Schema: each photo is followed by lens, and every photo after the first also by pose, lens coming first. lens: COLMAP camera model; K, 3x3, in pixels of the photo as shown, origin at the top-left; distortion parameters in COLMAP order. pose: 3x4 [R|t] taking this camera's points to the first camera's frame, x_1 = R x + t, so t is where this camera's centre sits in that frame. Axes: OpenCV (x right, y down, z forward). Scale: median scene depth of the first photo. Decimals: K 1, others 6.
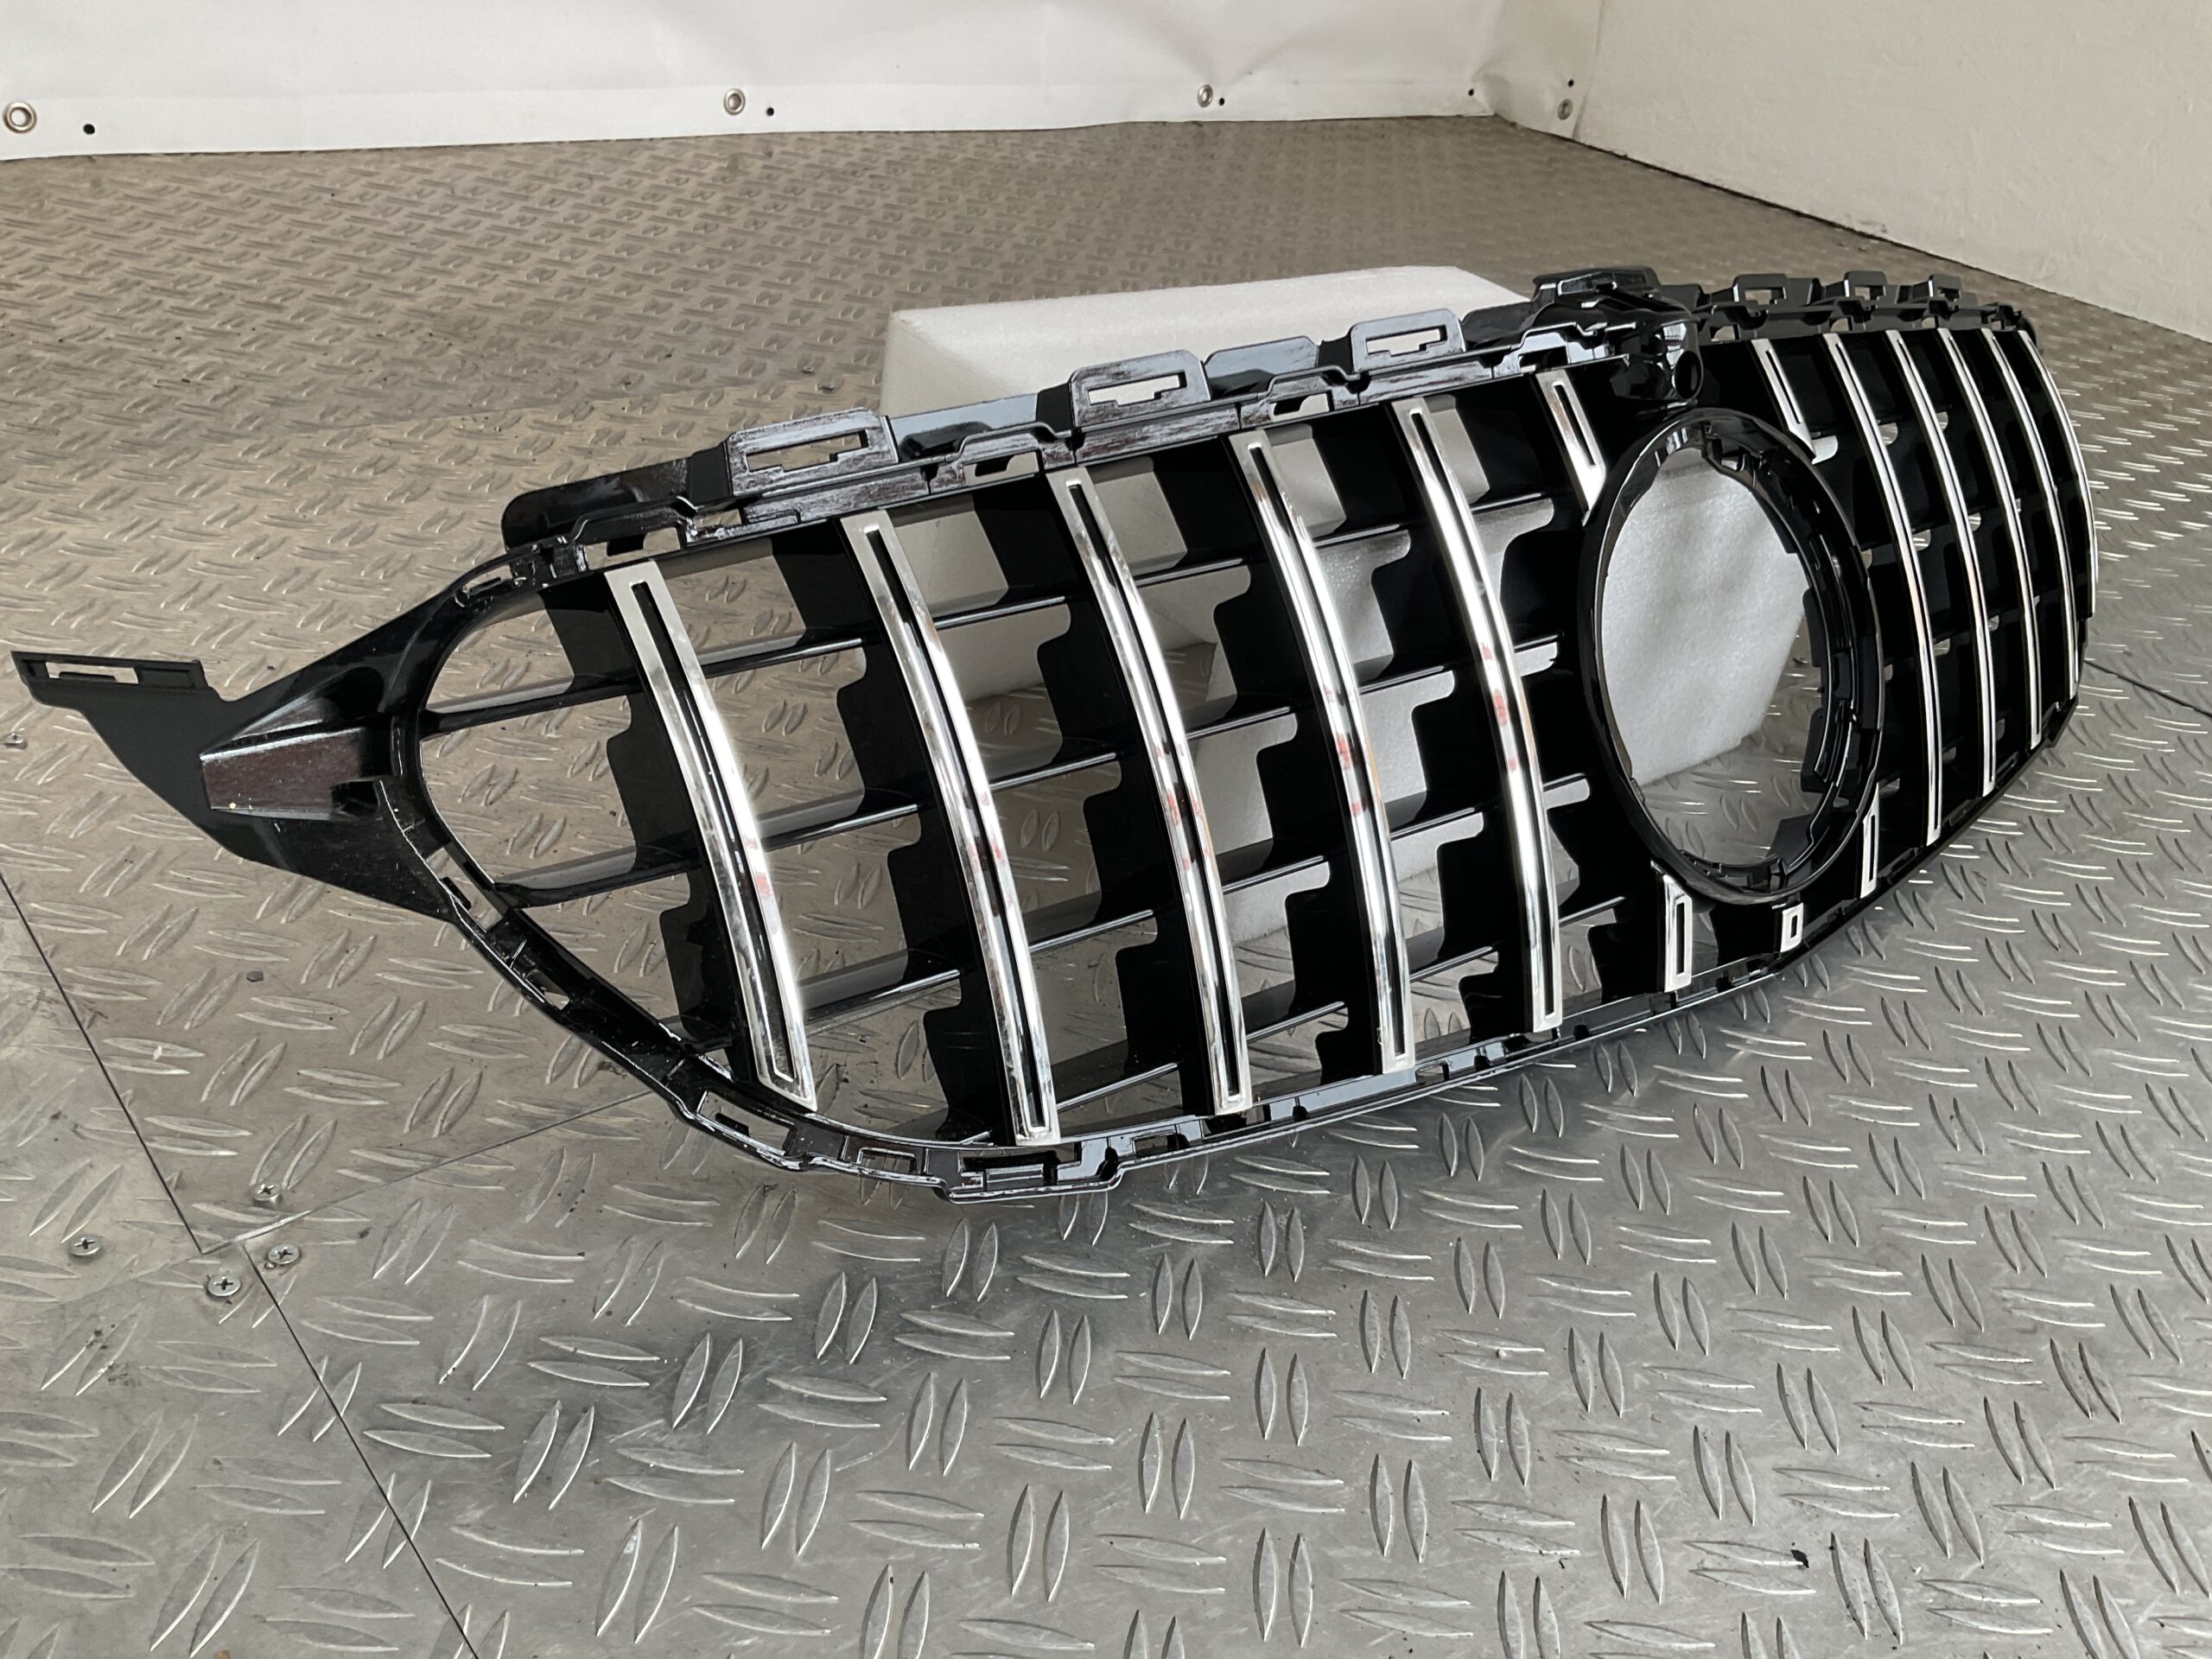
lens RADIAL K [[1806.9, 0, 1106.0], [0, 1806.9, 829.5], [0, 0, 1]] dist [0.043828, -0.118453]
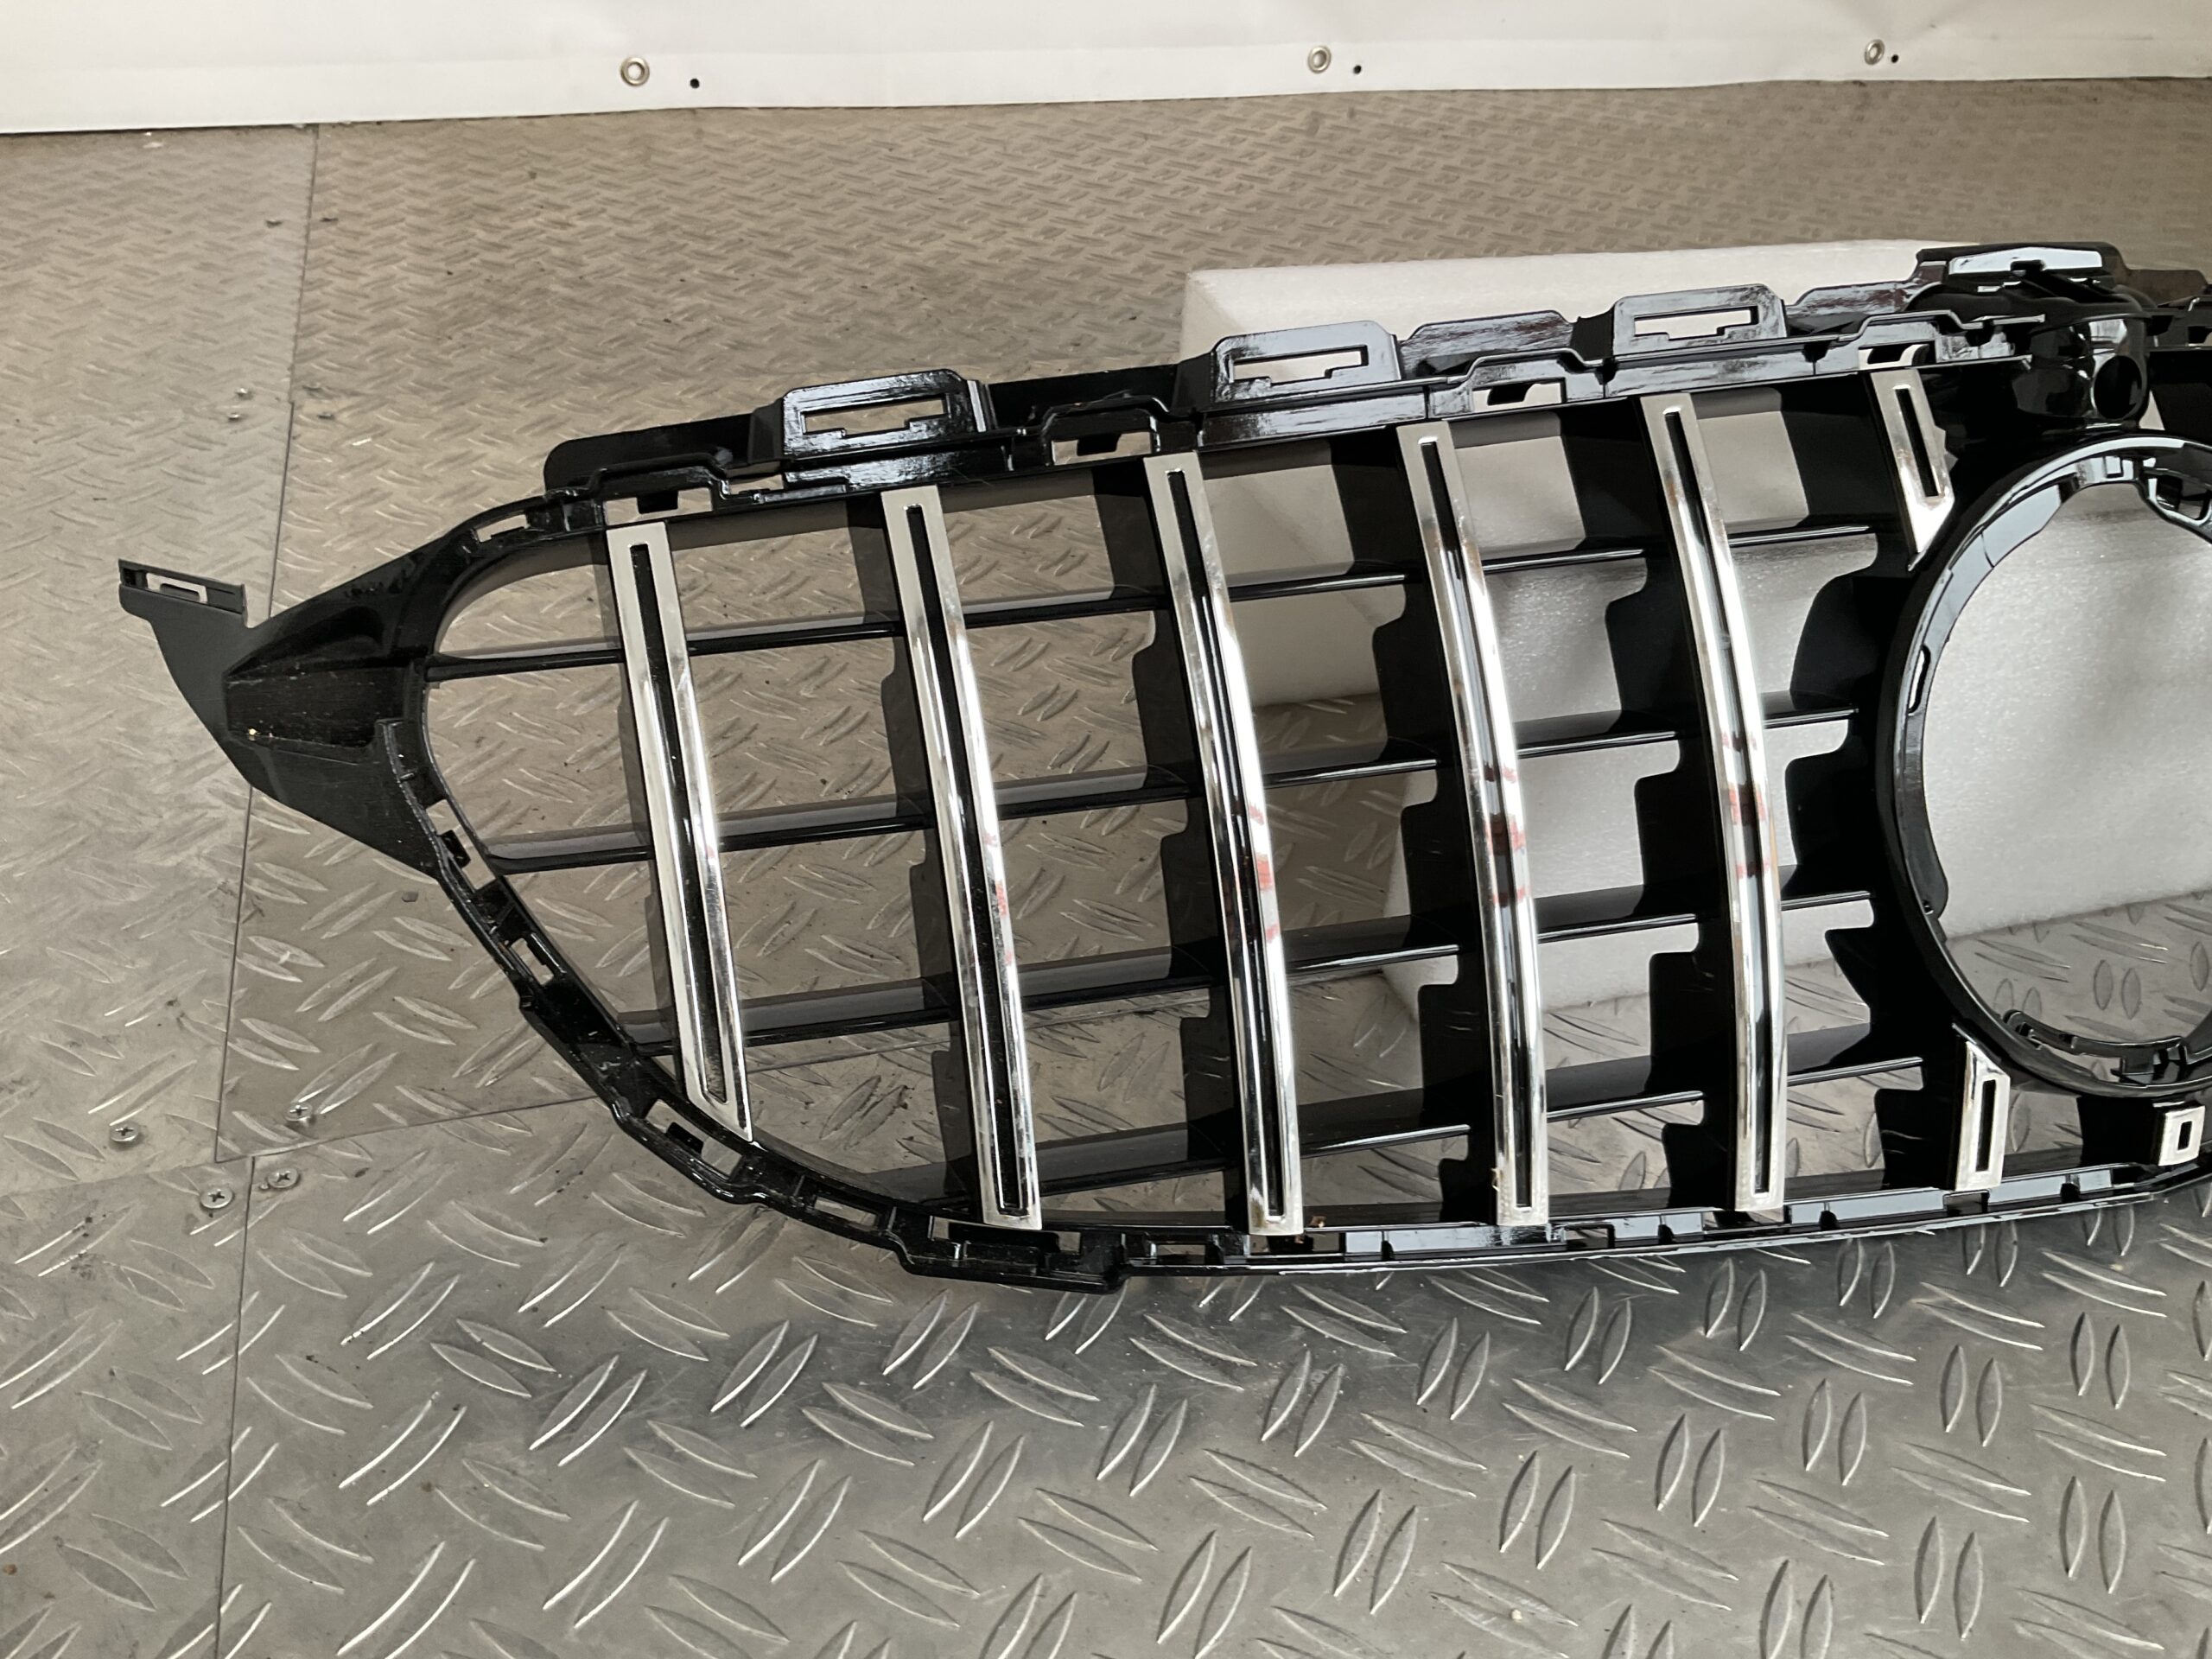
lens RADIAL K [[1806.9, 0, 1106.0], [0, 1806.9, 829.5], [0, 0, 1]] dist [0.043828, -0.118453]
pose [[0.926727, 0.136944, -0.349891, 0.233592], [-0.132210, 0.990512, 0.037502, -0.044333], [0.351707, 0.011505, 0.936039, 0.166417]]
